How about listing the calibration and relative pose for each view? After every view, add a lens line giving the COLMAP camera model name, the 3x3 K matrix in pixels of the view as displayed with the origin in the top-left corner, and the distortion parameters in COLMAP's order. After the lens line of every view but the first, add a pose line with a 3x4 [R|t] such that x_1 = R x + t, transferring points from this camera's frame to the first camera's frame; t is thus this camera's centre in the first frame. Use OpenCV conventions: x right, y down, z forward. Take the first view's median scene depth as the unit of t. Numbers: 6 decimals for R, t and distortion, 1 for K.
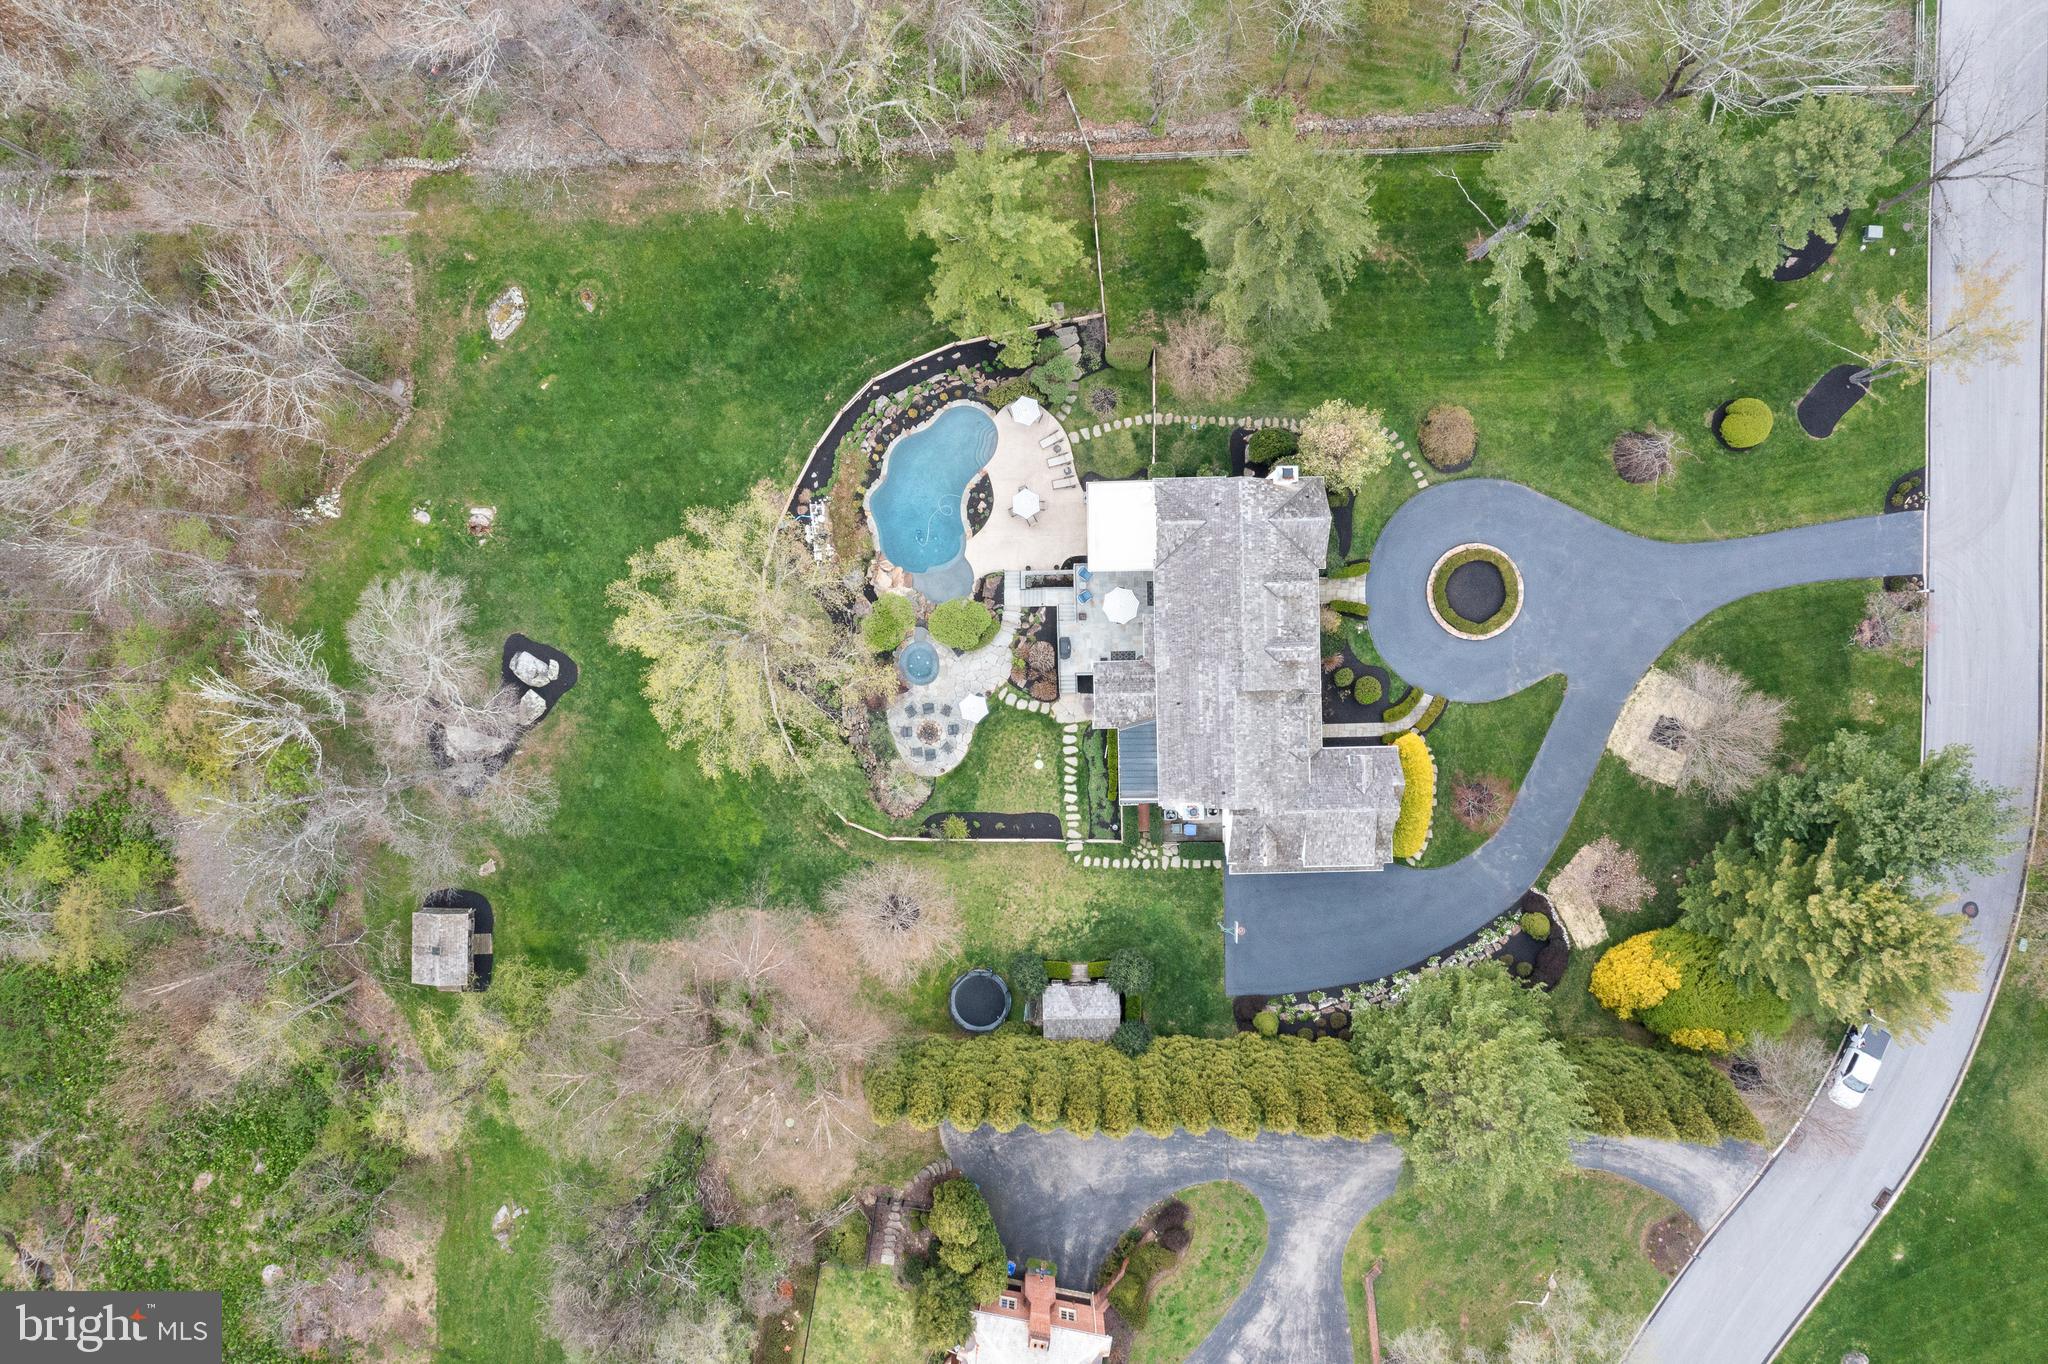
lens RADIAL K [[1614.0, 0, 1020.3], [0, 1614.0, 678.5], [0, 0, 1]] dist [-0.029357, 0.007182]
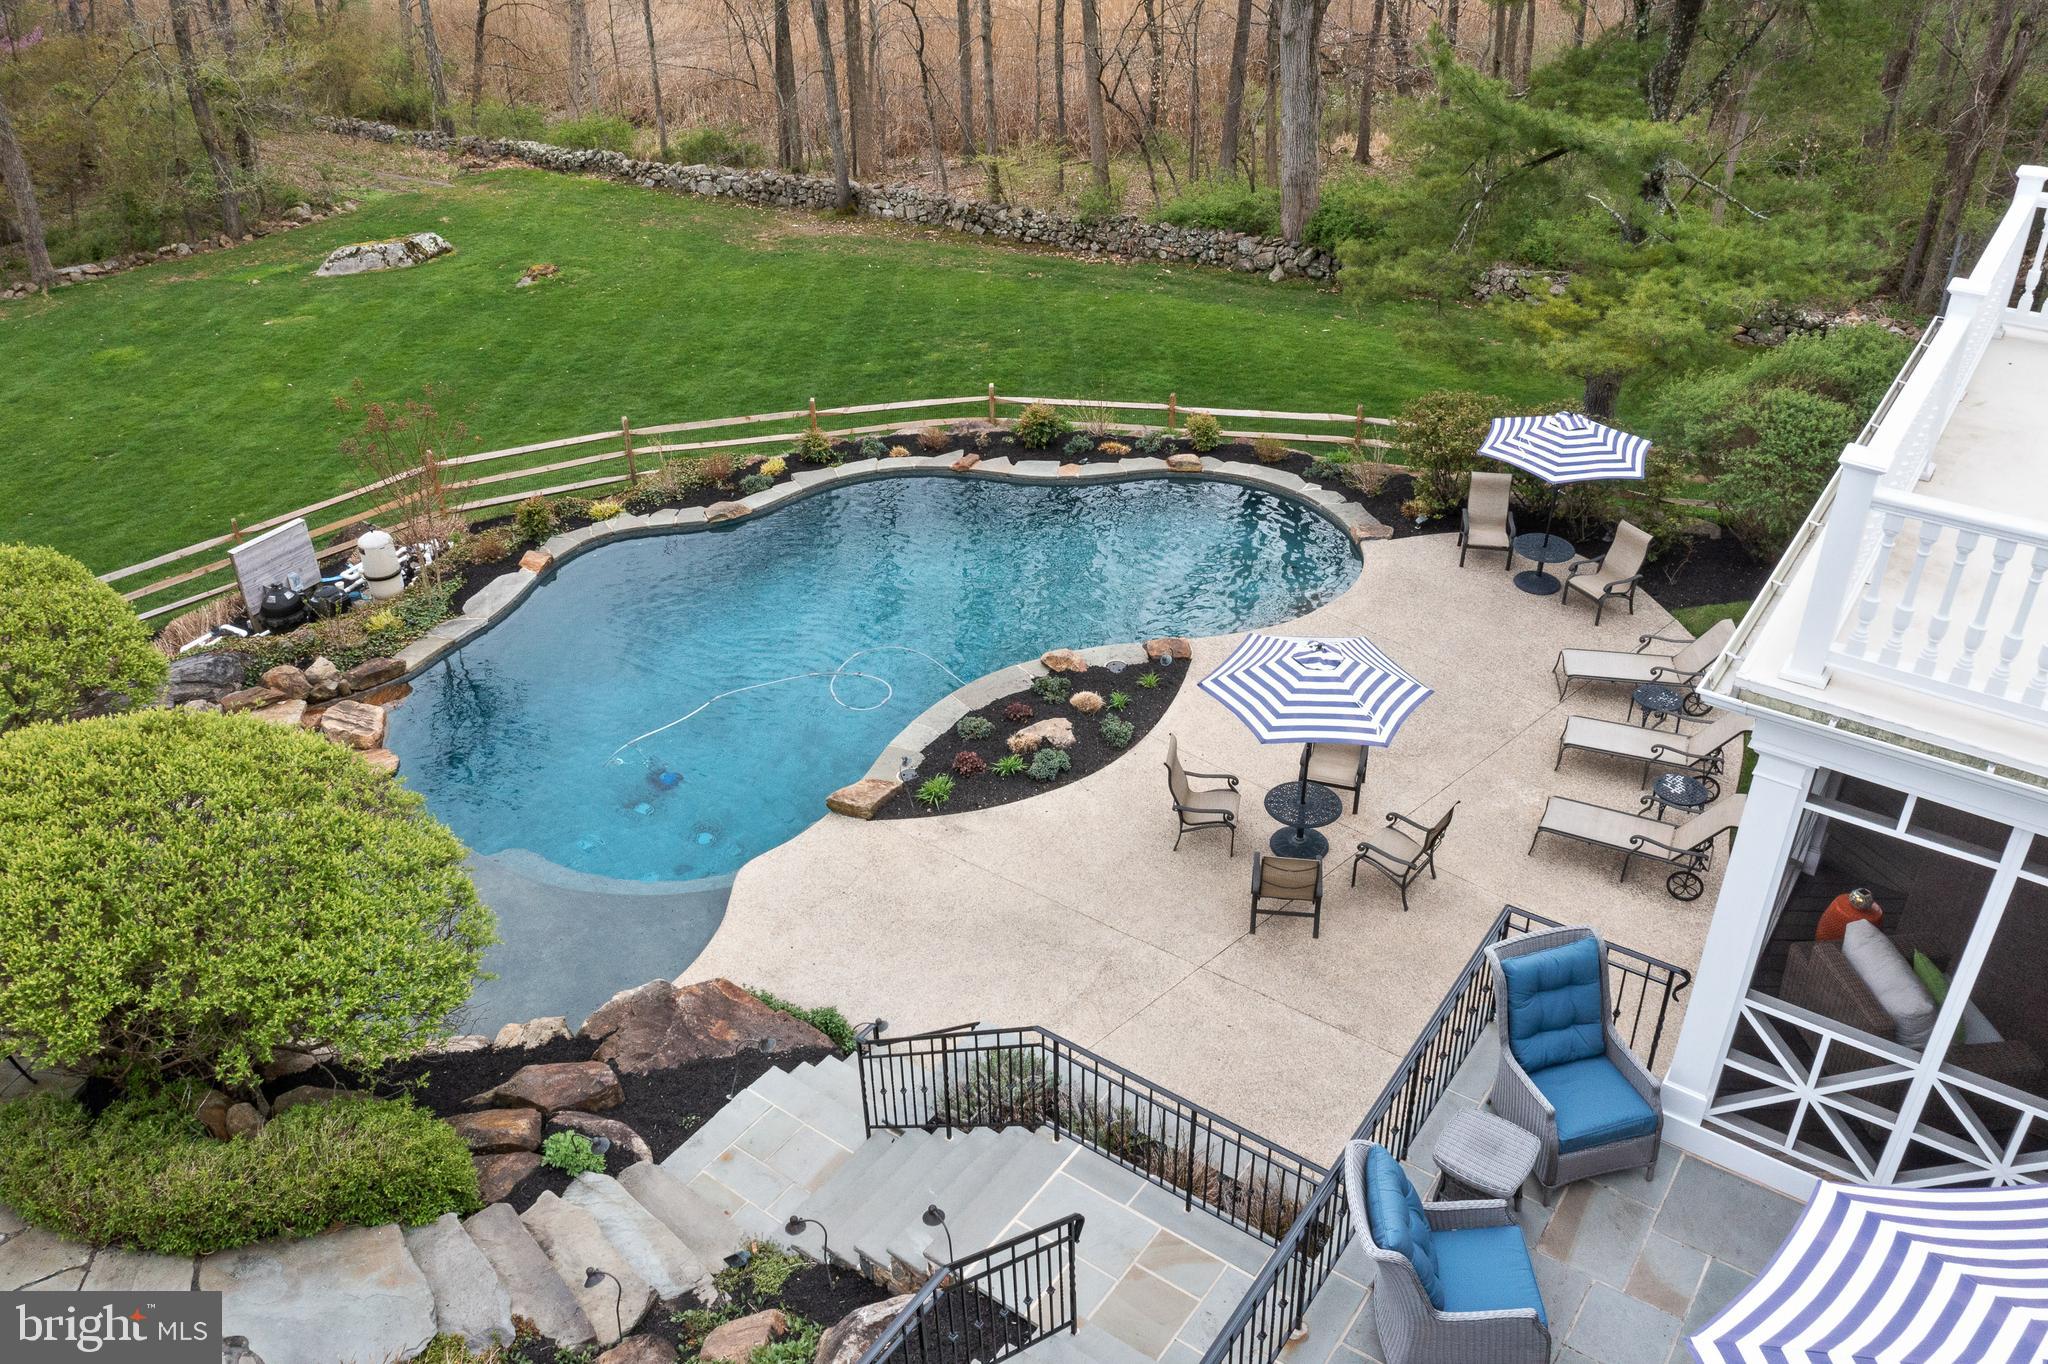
lens RADIAL K [[1614.0, 0, 1020.3], [0, 1614.0, 678.5], [0, 0, 1]] dist [-0.029357, 0.007182]
pose [[0.802566, 0.320110, -0.503406, 0.050482], [-0.596511, 0.441880, -0.670013, -0.004185], [0.007967, 0.838016, 0.545587, 0.913543]]
